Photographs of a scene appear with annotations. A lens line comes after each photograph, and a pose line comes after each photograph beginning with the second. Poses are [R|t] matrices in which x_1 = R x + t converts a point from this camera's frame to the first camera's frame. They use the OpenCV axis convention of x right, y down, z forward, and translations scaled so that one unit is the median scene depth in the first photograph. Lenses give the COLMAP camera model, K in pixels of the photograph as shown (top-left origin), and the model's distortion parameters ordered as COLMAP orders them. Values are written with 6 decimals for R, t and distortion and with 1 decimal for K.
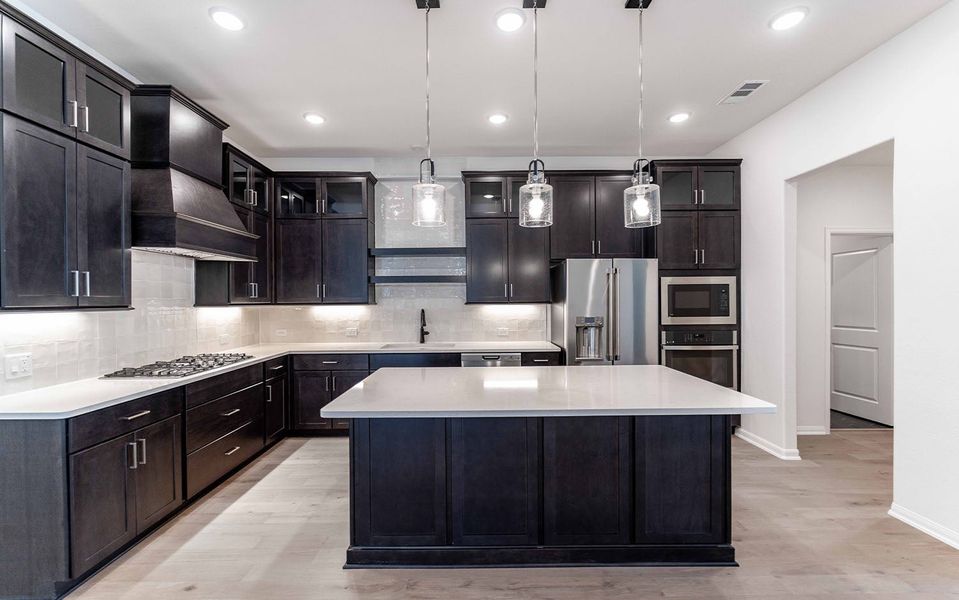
lens RADIAL K [[389.7, 0, 479.2], [0, 389.7, 303.5], [0, 0, 1]] dist [-0.000573, -0.000763]
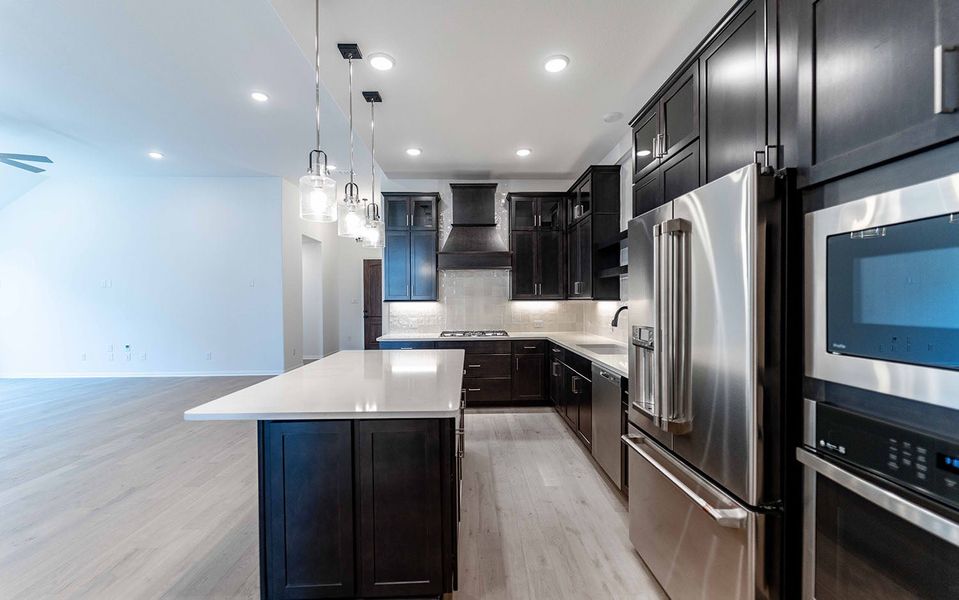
lens RADIAL K [[389.7, 0, 479.2], [0, 389.7, 303.5], [0, 0, 1]] dist [-0.000573, -0.000763]
pose [[0.019300, 0.018261, -0.999647, 0.867251], [-0.002231, 0.999831, 0.018221, -0.008848], [0.999811, 0.001879, 0.019338, 0.866125]]
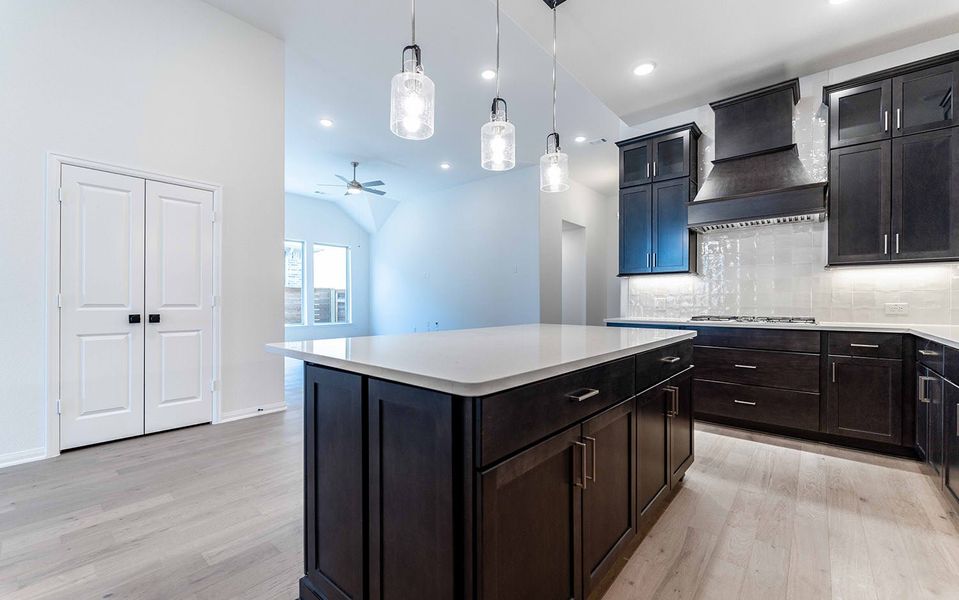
lens RADIAL K [[389.7, 0, 479.2], [0, 389.7, 303.5], [0, 0, 1]] dist [-0.000573, -0.000763]
pose [[-0.660634, 0.014125, -0.750575, 0.567692], [0.000024, 0.999823, 0.018794, 0.076577], [0.750708, 0.012397, -0.660517, 1.013264]]
